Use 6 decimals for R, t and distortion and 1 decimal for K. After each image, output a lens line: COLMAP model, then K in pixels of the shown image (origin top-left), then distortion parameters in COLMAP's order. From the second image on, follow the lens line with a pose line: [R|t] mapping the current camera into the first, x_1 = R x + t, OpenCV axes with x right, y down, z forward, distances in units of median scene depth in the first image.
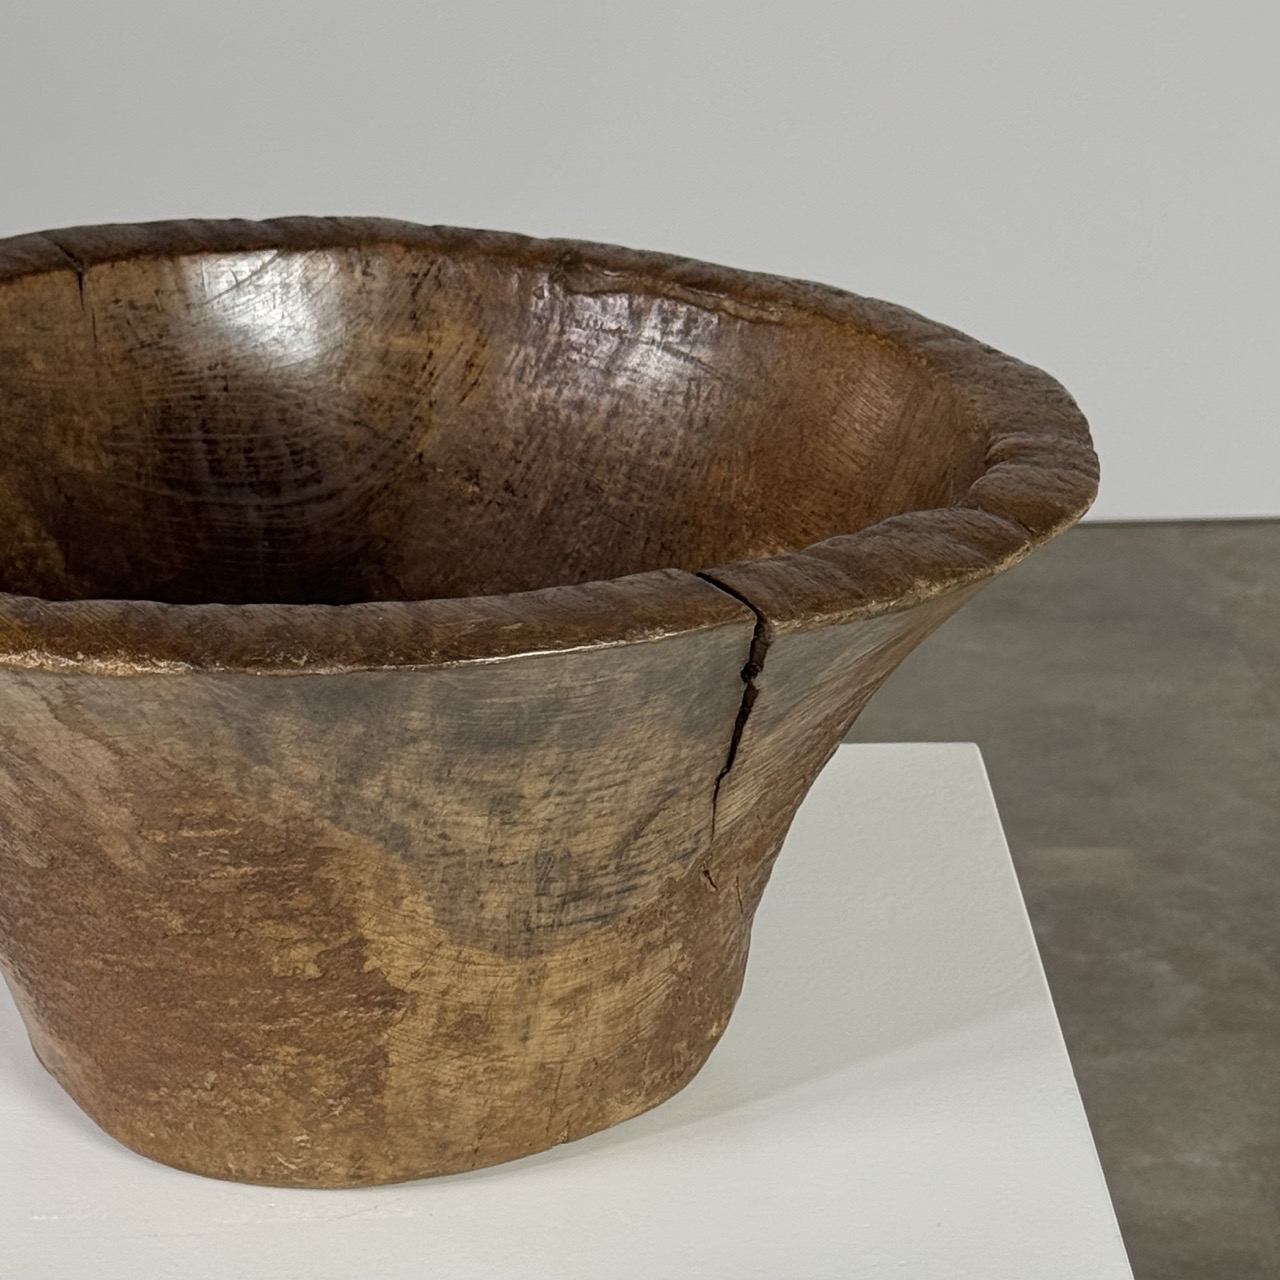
lens RADIAL K [[3738.2, 0, 640.0], [0, 3738.2, 640.0], [0, 0, 1]] dist [0.090561, 0.084234]
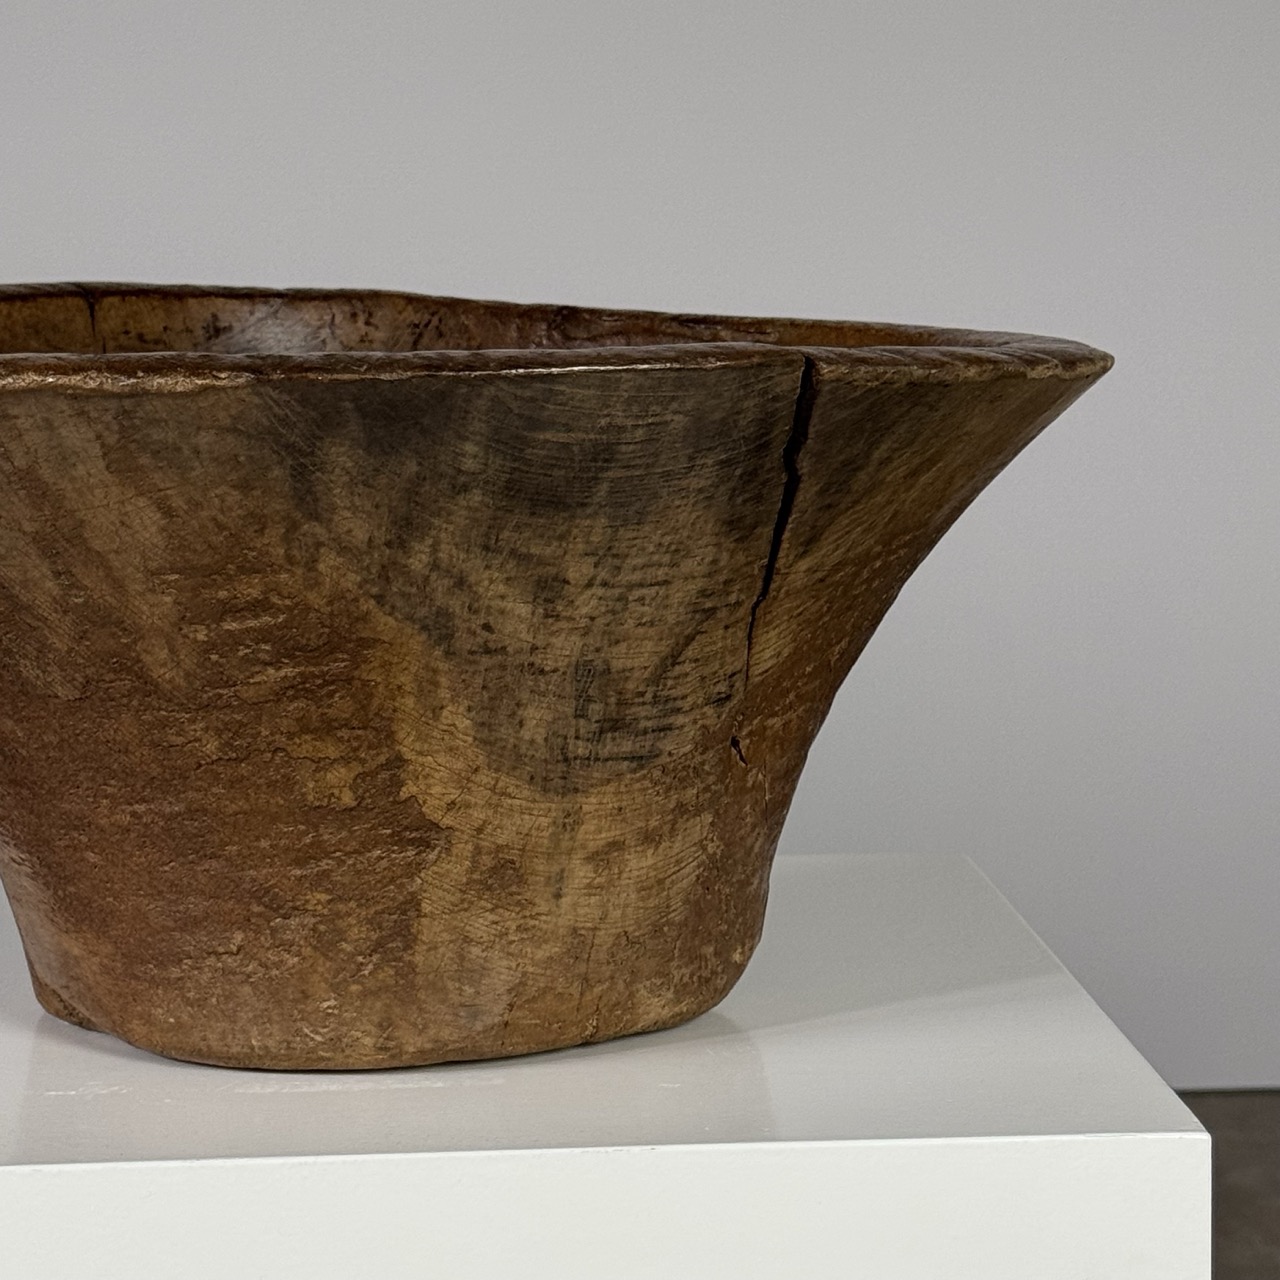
lens RADIAL K [[3738.2, 0, 640.0], [0, 3738.2, 640.0], [0, 0, 1]] dist [0.090561, 0.084234]
pose [[0.999242, -0.003090, 0.038800, -0.048547], [0.011742, 0.974330, -0.224819, 0.270217], [-0.037109, 0.225104, 0.973628, 0.026022]]
